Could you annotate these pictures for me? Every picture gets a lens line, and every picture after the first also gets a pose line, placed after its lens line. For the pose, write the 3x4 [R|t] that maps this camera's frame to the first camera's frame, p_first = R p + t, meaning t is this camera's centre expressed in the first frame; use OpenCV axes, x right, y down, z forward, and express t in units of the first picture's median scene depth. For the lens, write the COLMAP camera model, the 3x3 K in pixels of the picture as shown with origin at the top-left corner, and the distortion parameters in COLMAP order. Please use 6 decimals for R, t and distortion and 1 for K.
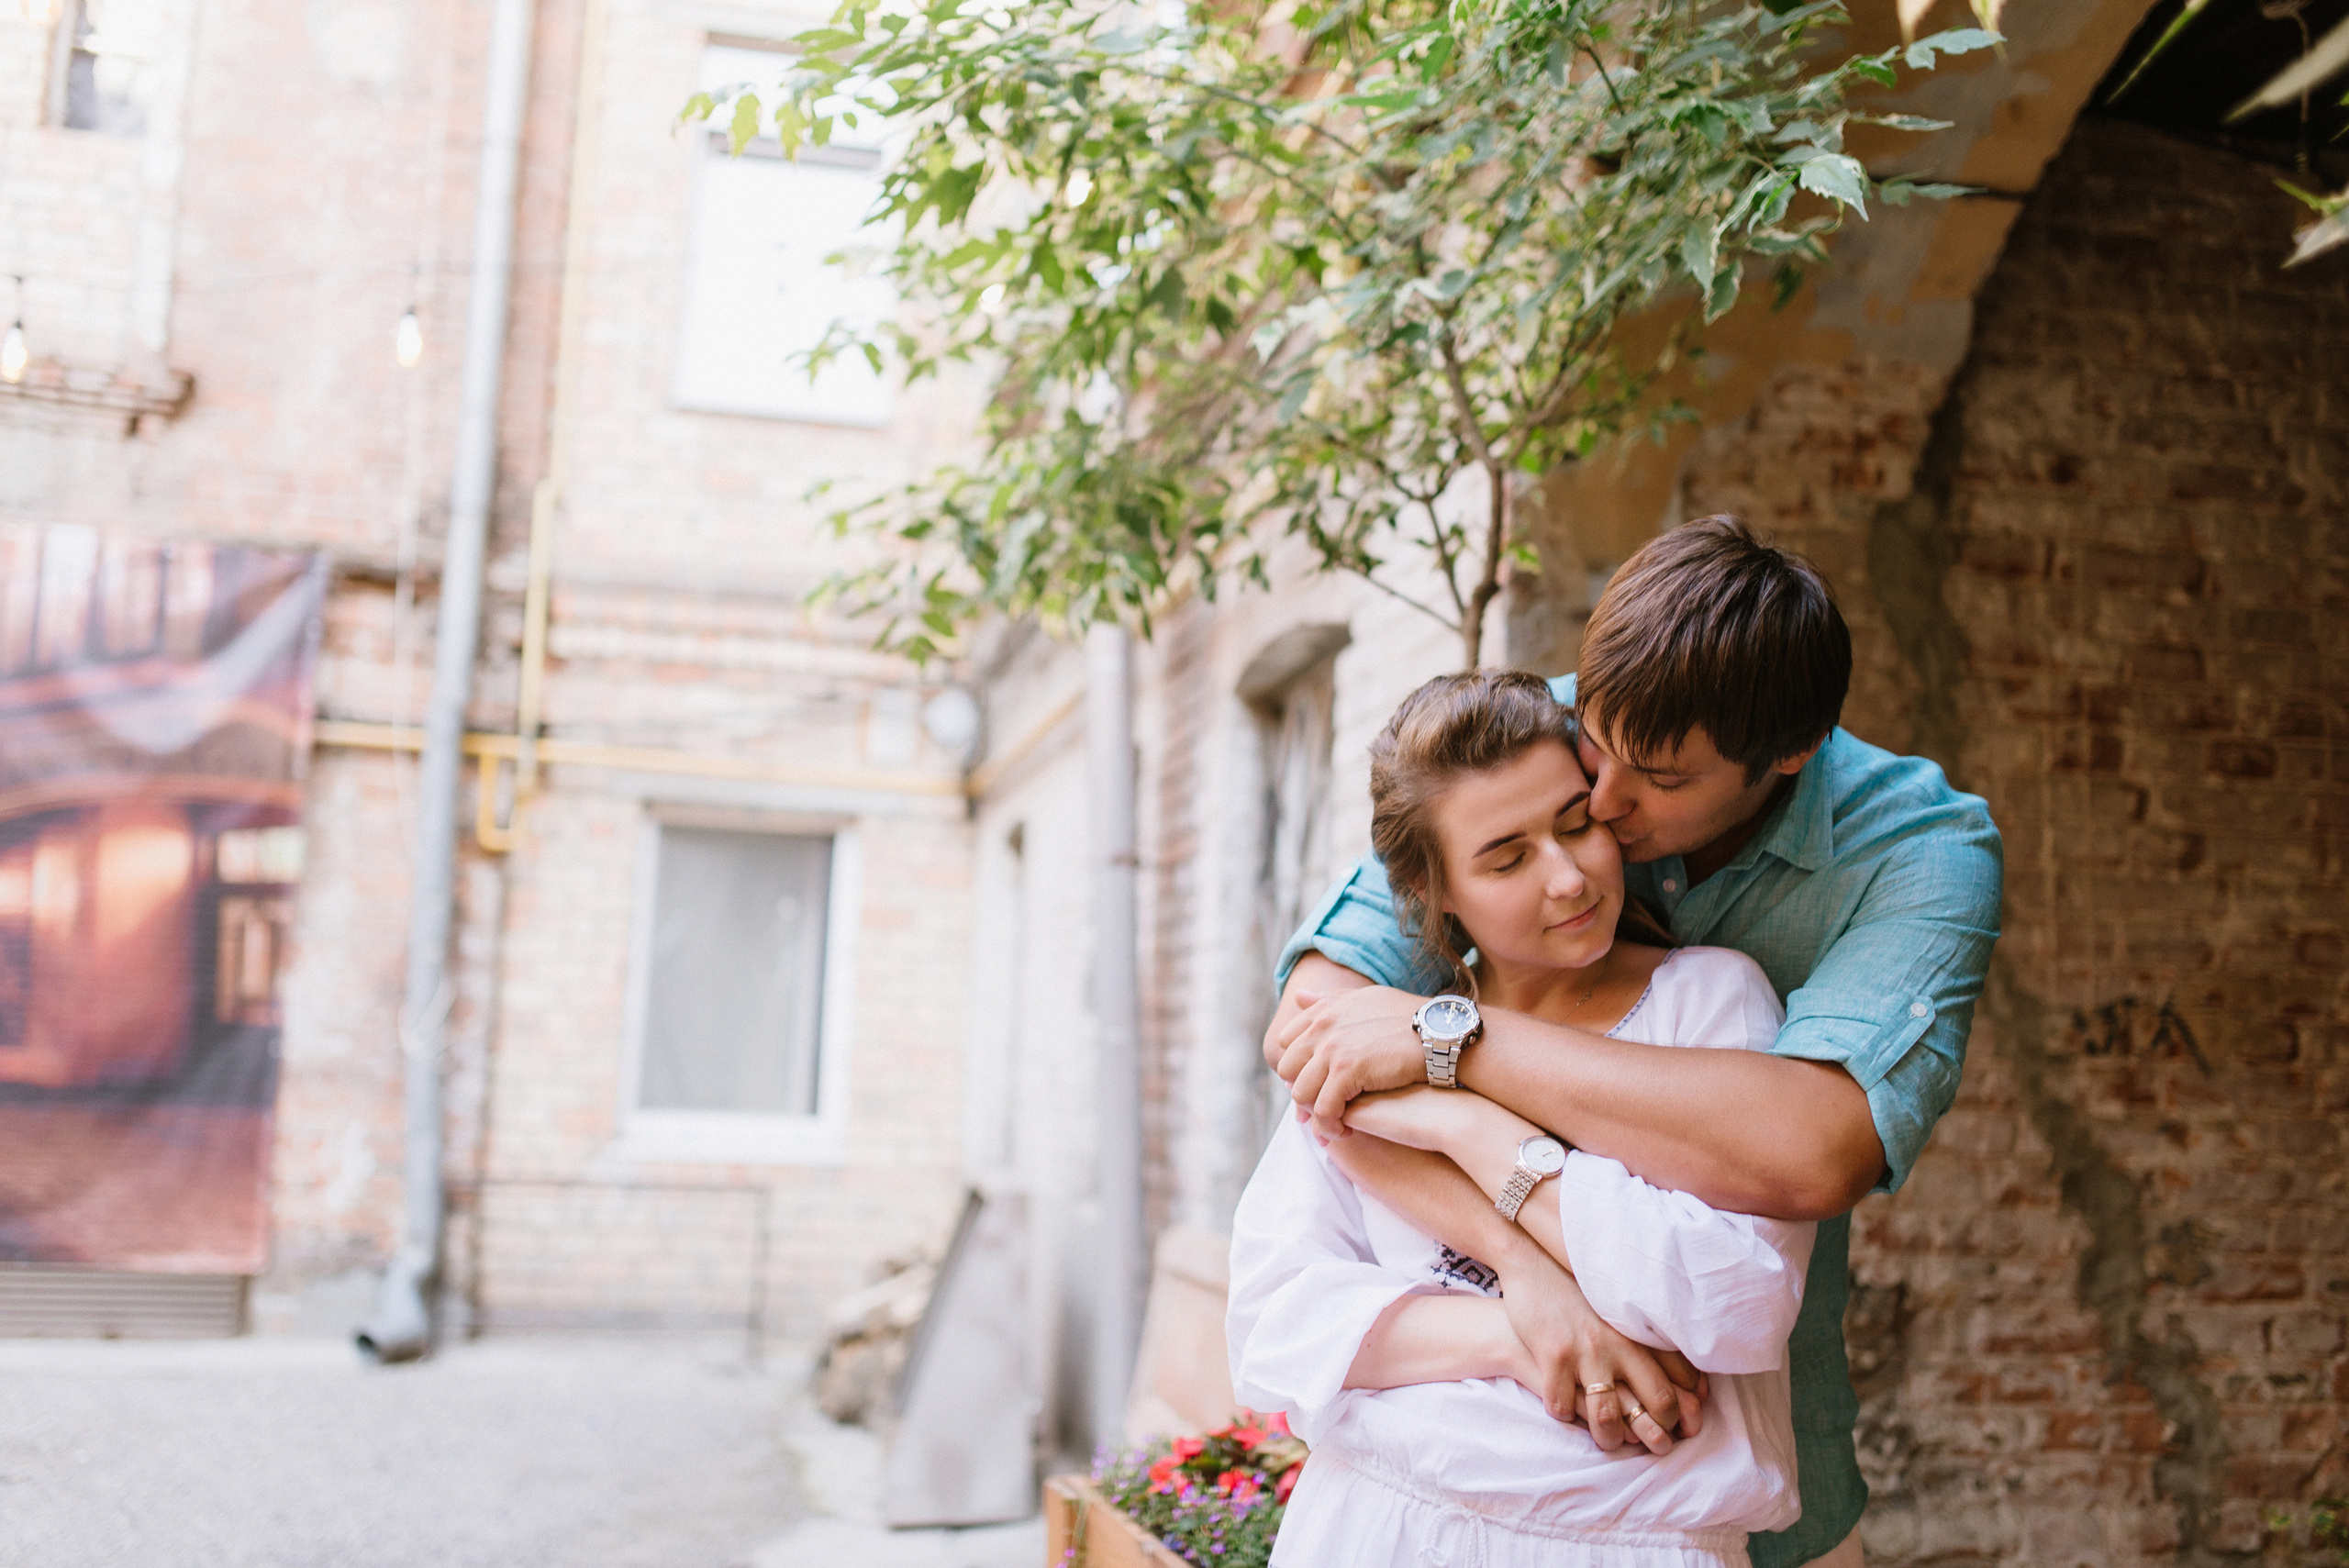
lens RADIAL K [[2283.1, 0, 1169.1], [0, 2283.1, 784.8], [0, 0, 1]] dist [-0.001841, 0.000000]
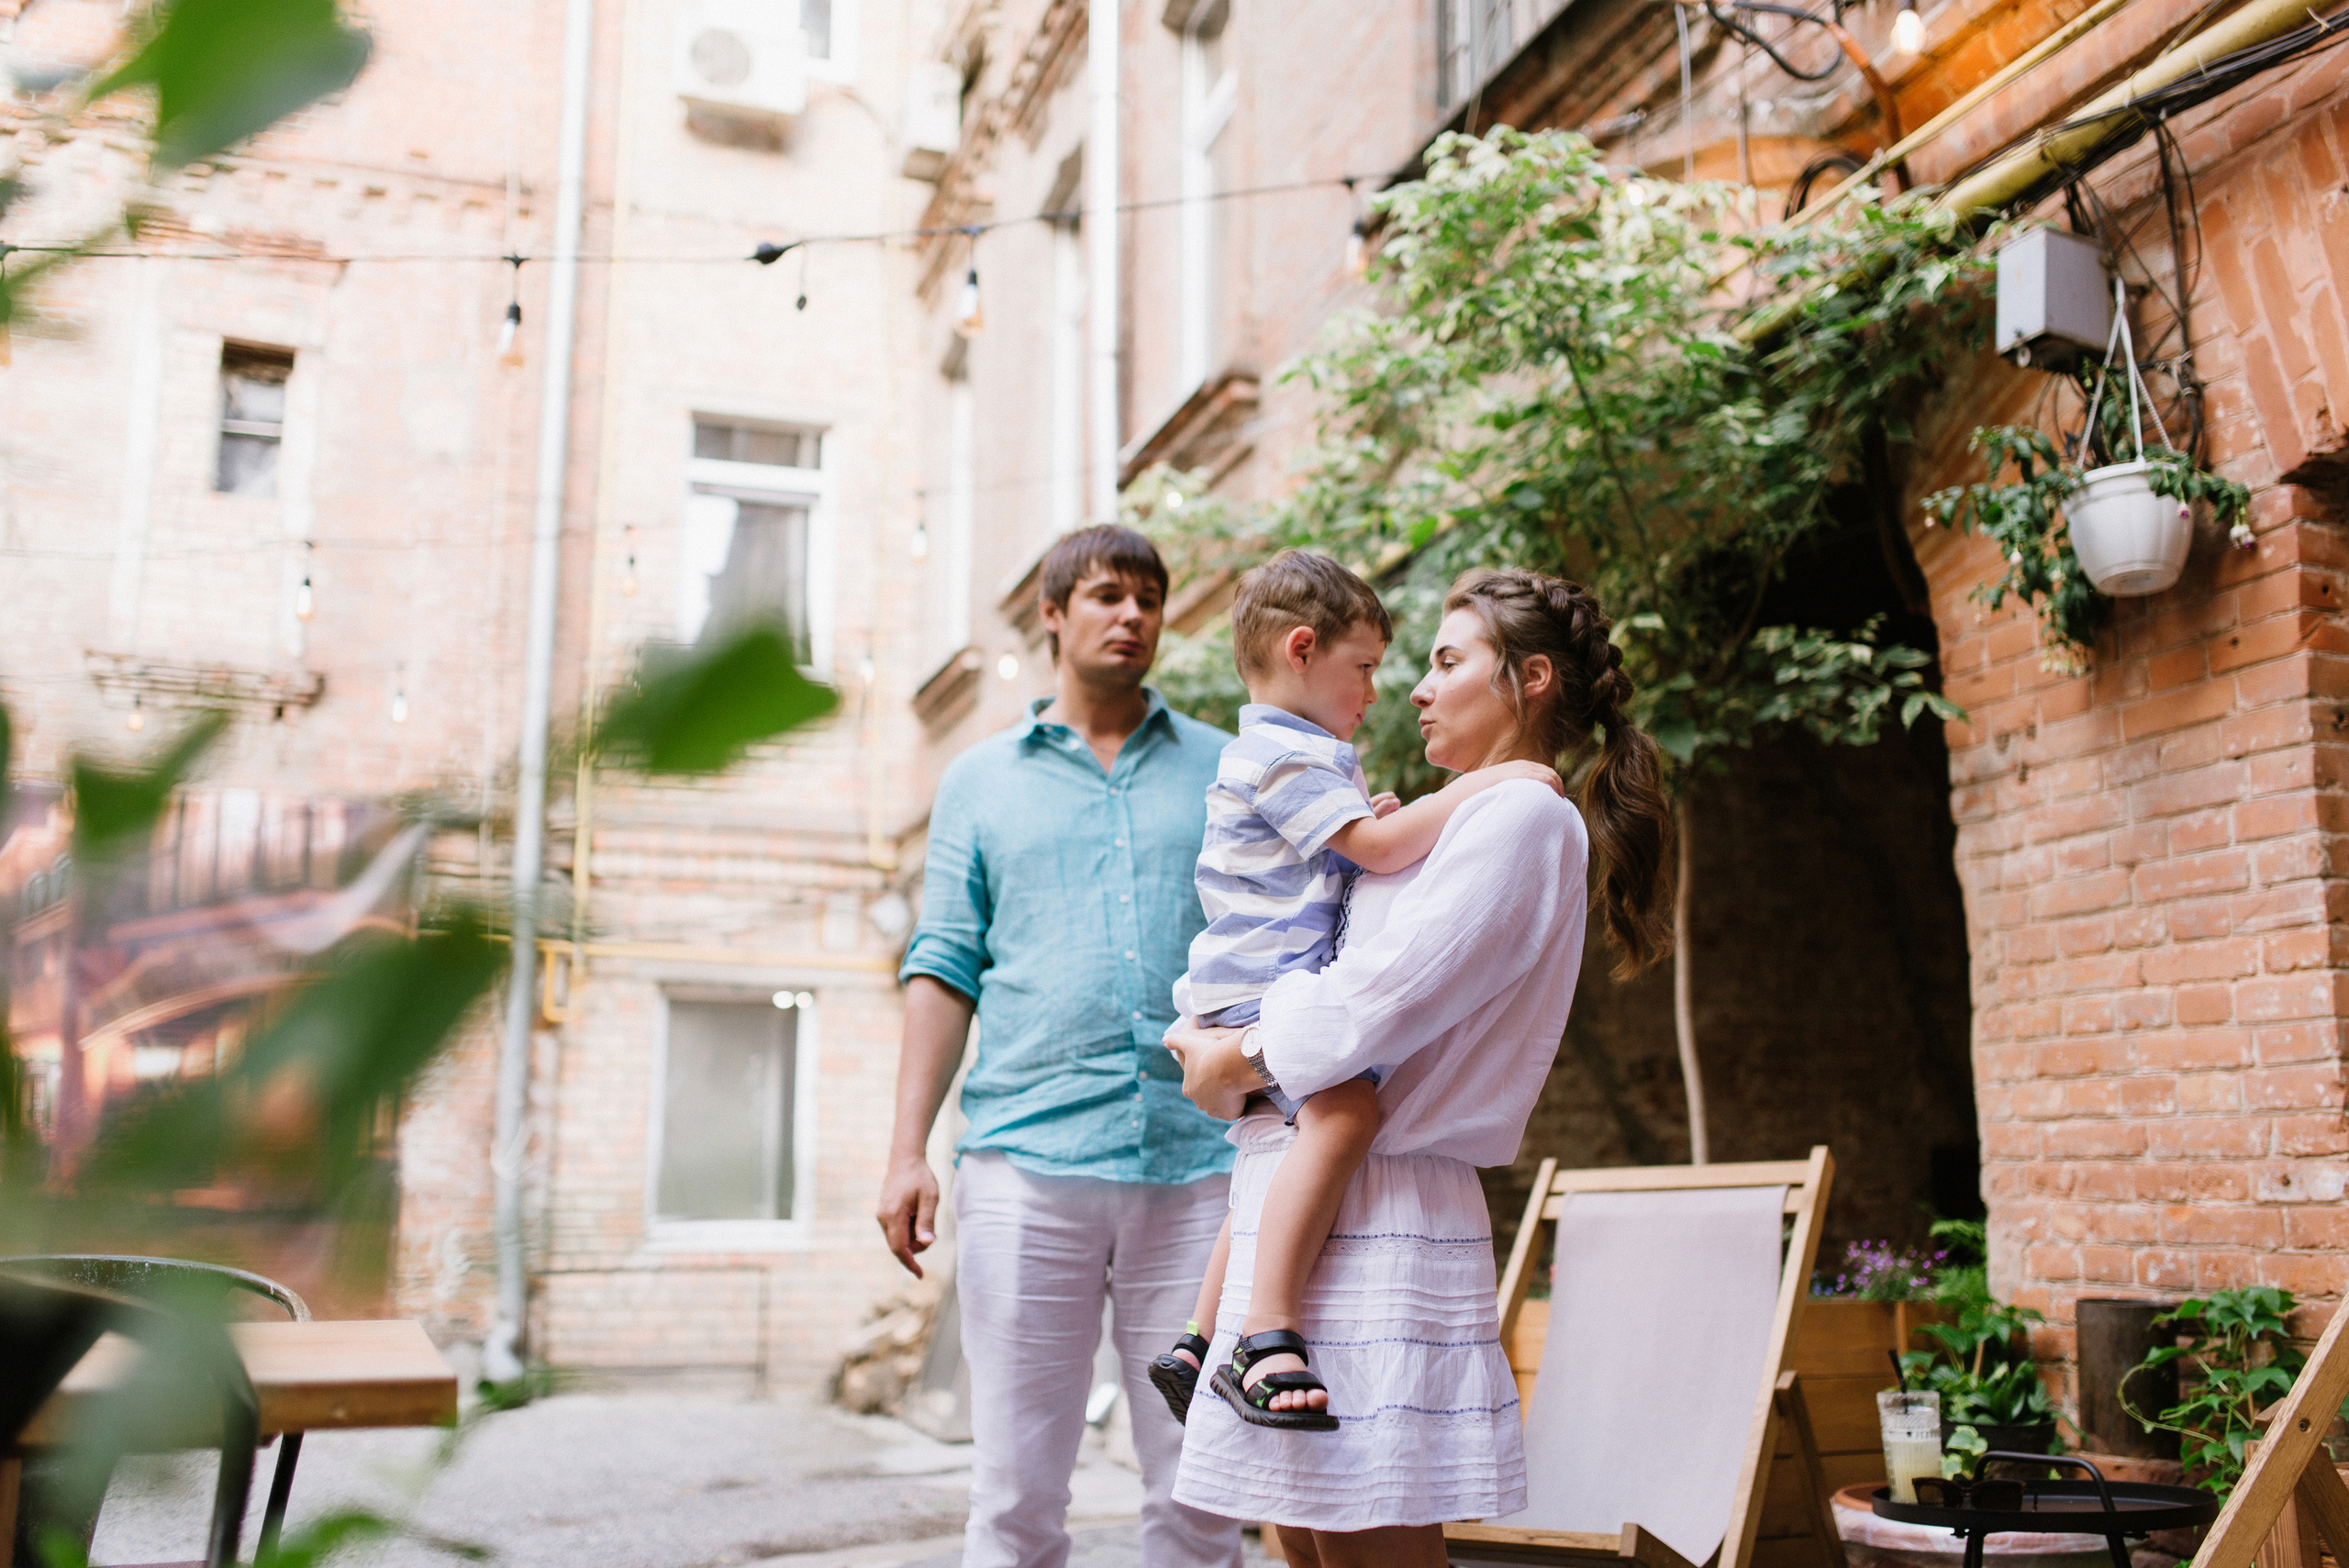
lens RADIAL K [[2283.1, 0, 1176.8], [0, 2283.1, 783.1], [0, 0, 1]] dist [-0.001841, 0.000000]
pose [[0.991701, -0.019077, 0.127145, -0.100533], [0.028141, 0.997159, -0.069874, -0.007713], [-0.125451, 0.072872, 0.989420, -0.379279]]
